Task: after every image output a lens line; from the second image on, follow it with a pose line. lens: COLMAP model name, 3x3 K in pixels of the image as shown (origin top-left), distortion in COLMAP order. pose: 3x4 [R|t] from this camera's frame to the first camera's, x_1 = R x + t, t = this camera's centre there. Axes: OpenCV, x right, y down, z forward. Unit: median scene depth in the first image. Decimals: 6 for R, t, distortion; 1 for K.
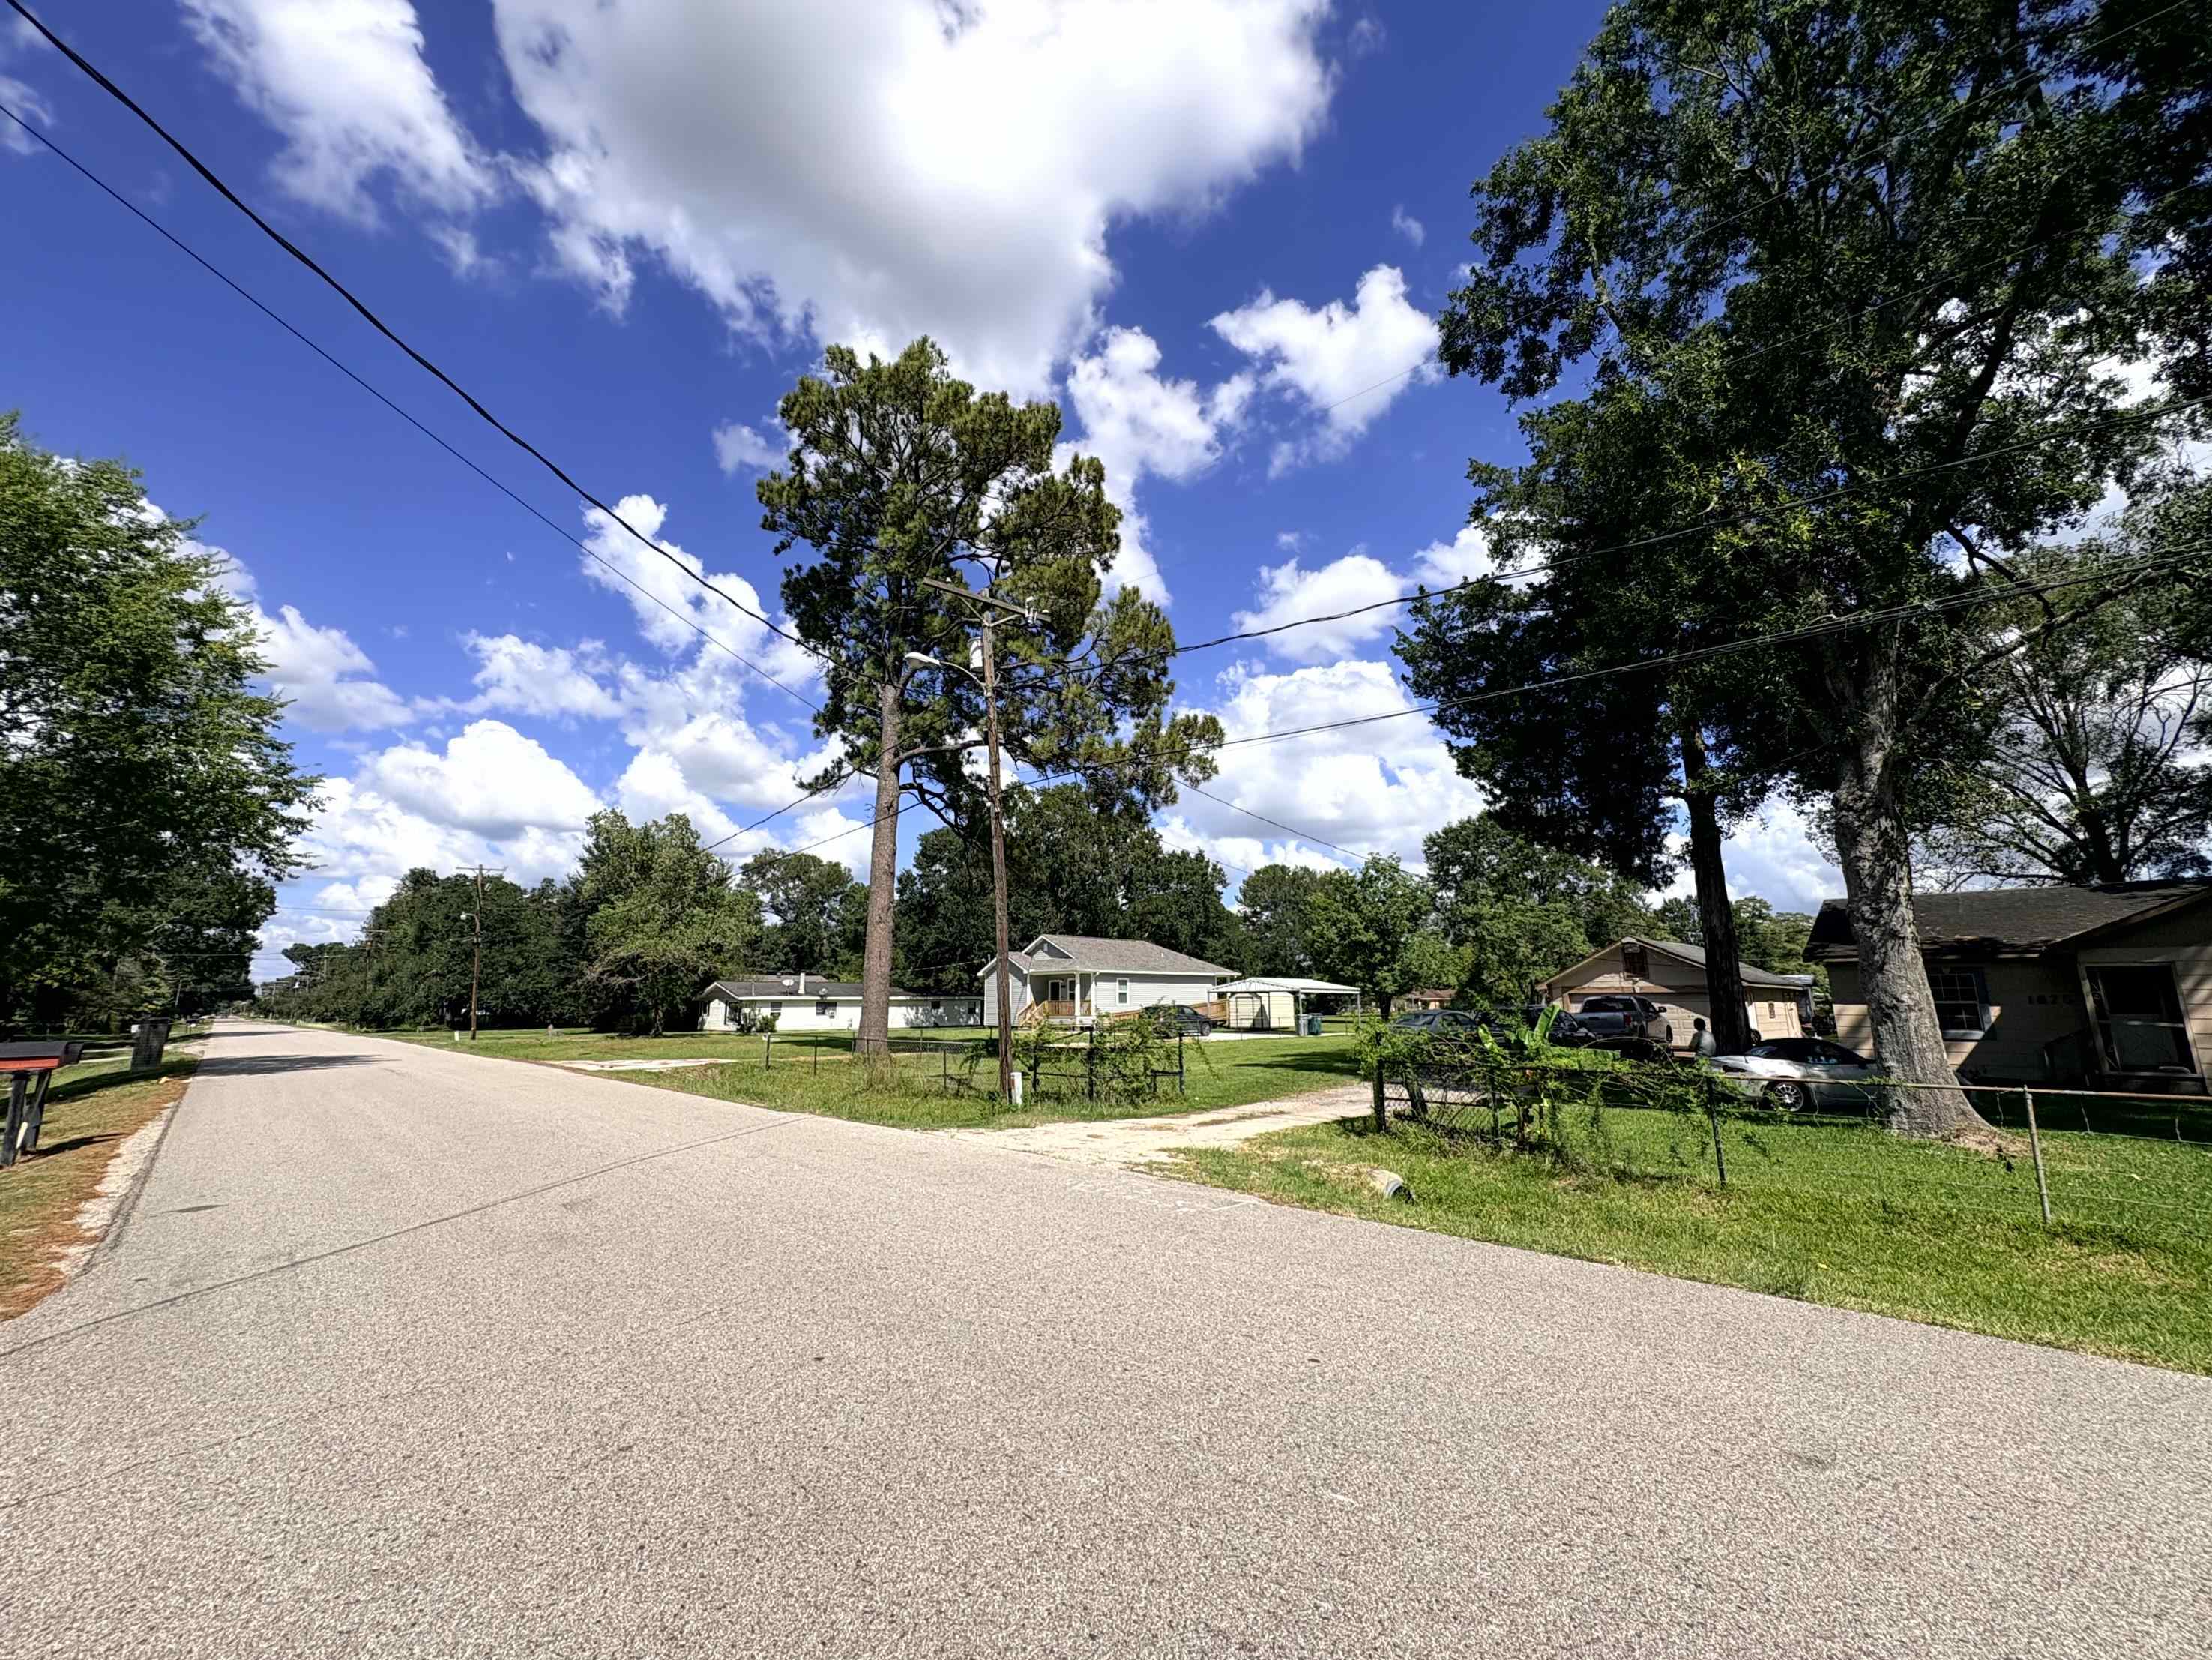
lens RADIAL K [[882.7, 0, 1104.0], [0, 882.7, 827.6], [0, 0, 1]] dist [0.001661, 0.000110]
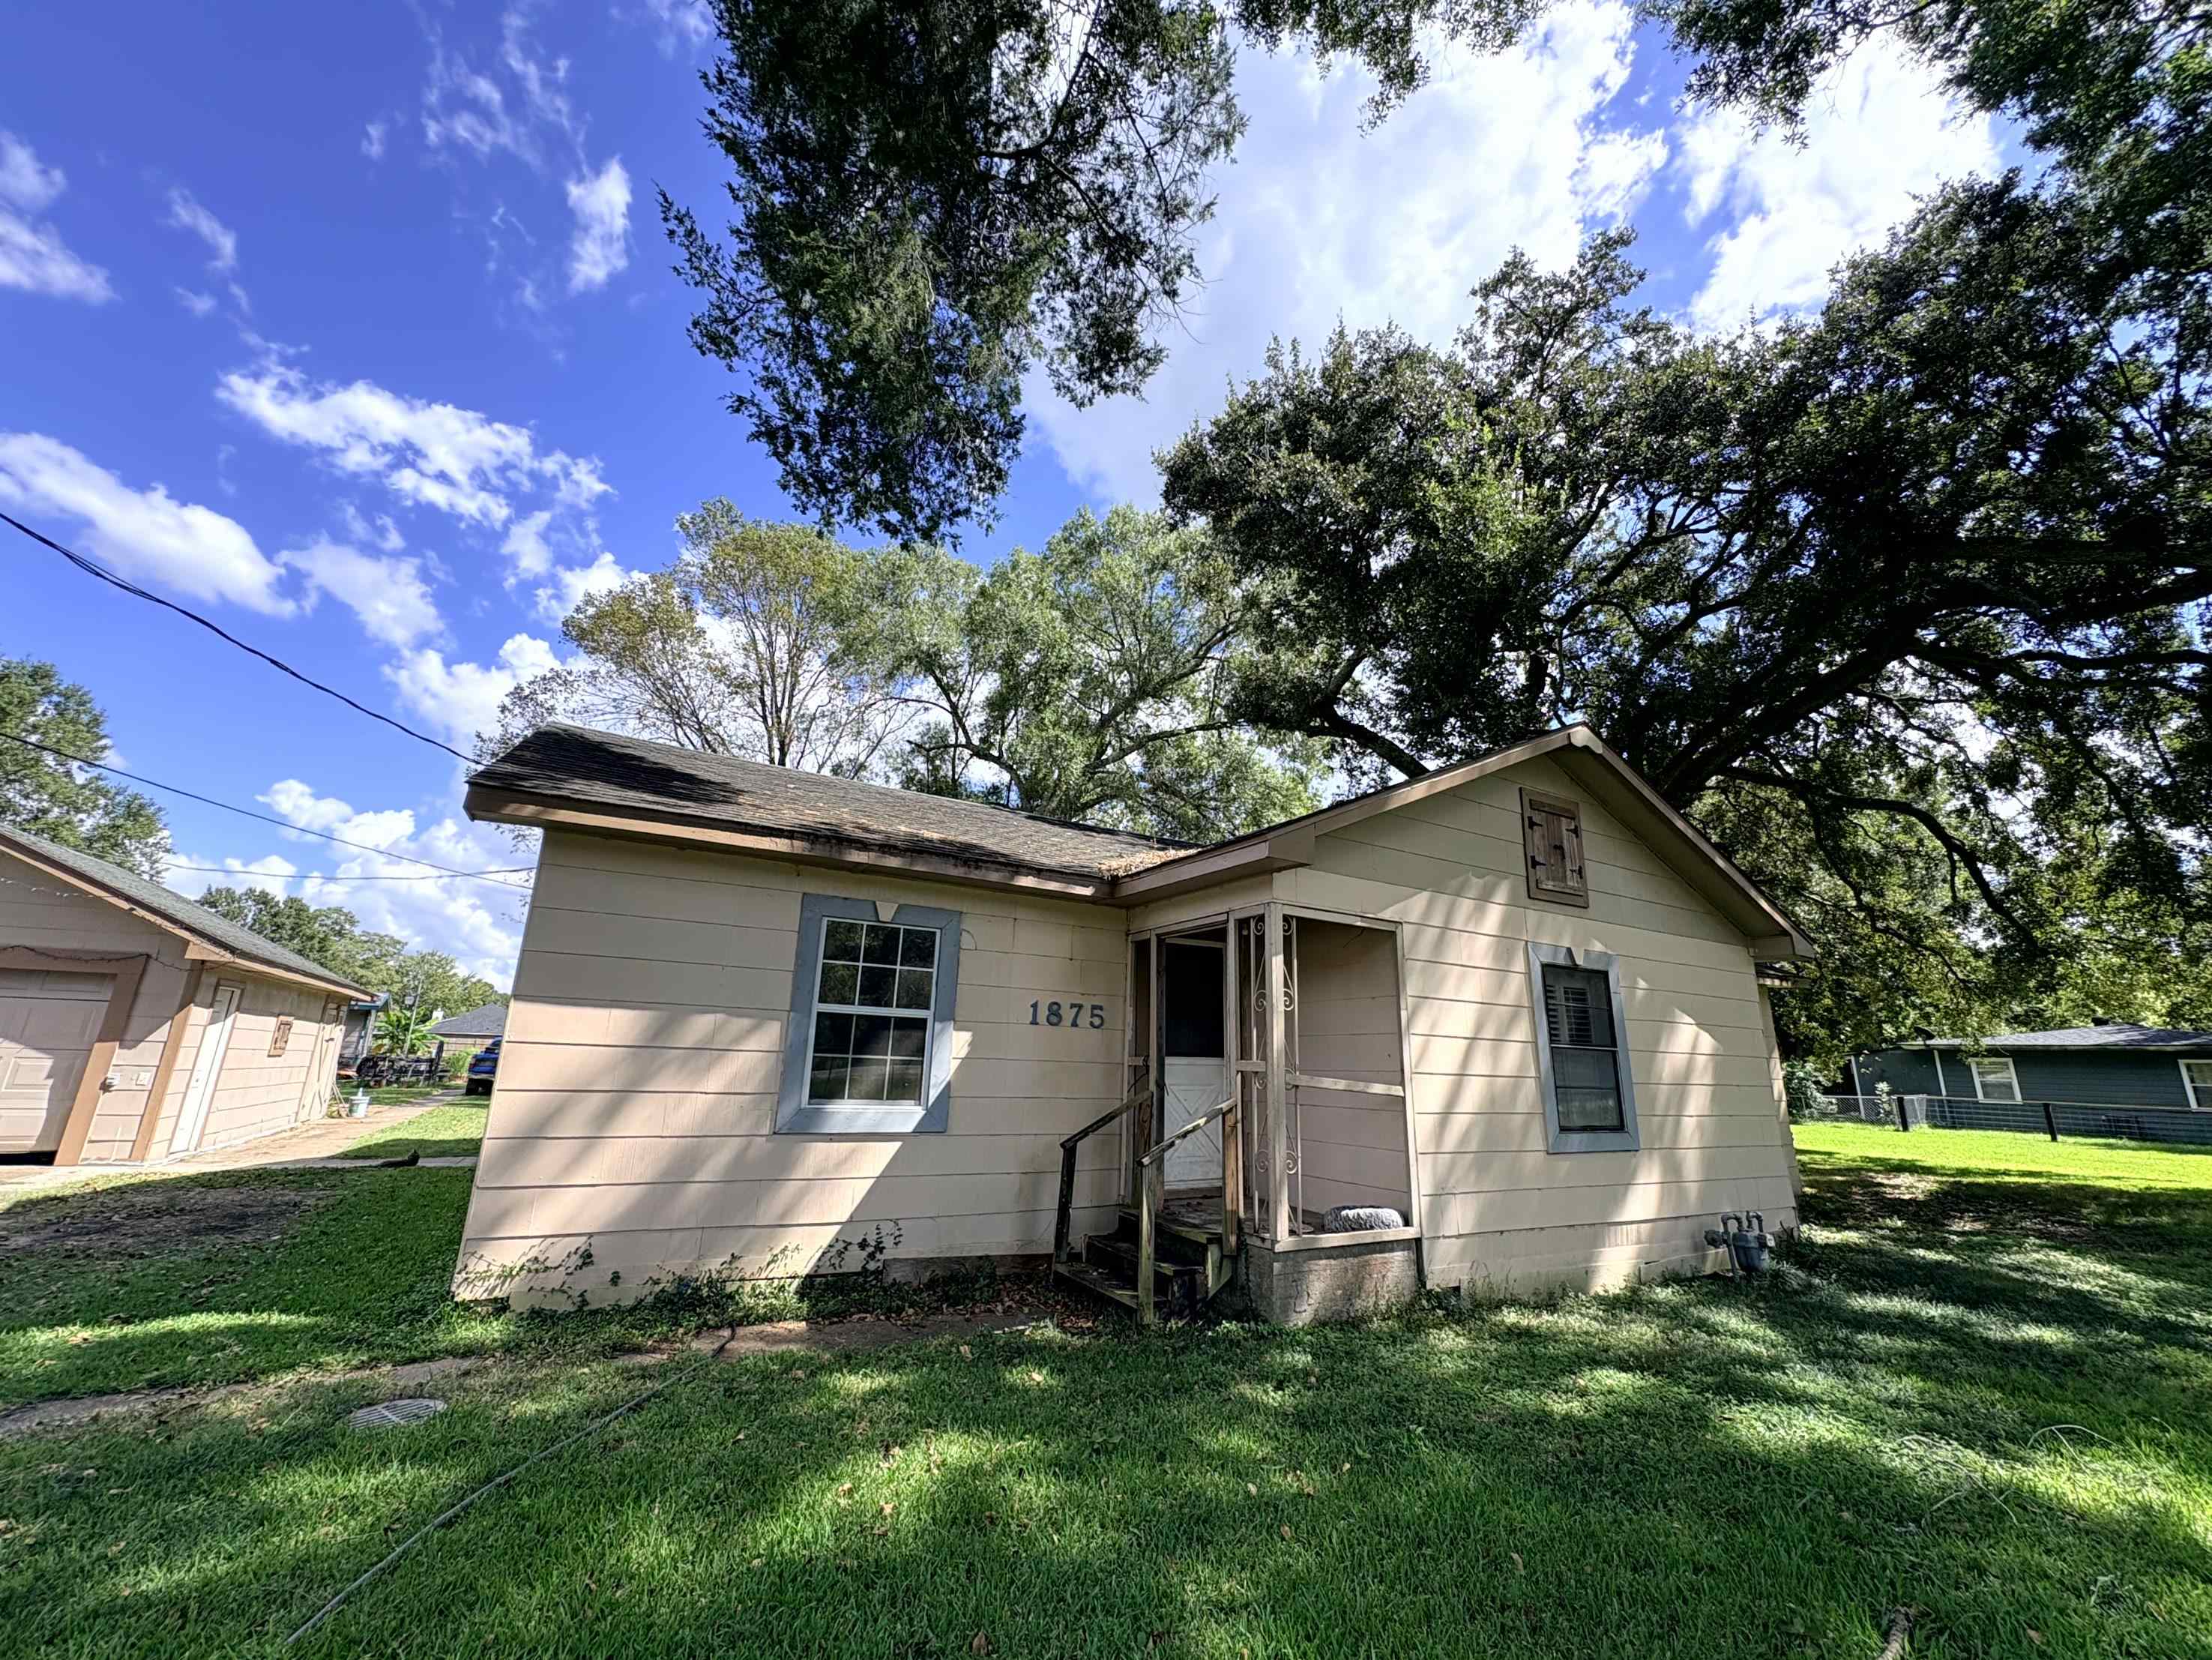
lens RADIAL K [[882.7, 0, 1104.0], [0, 882.7, 827.6], [0, 0, 1]] dist [0.001661, 0.000110]
pose [[0.213091, 0.266741, 0.939916, 0.766047], [-0.220775, 0.950275, -0.219628, 0.212533], [-0.951762, -0.160709, 0.261385, 0.973665]]
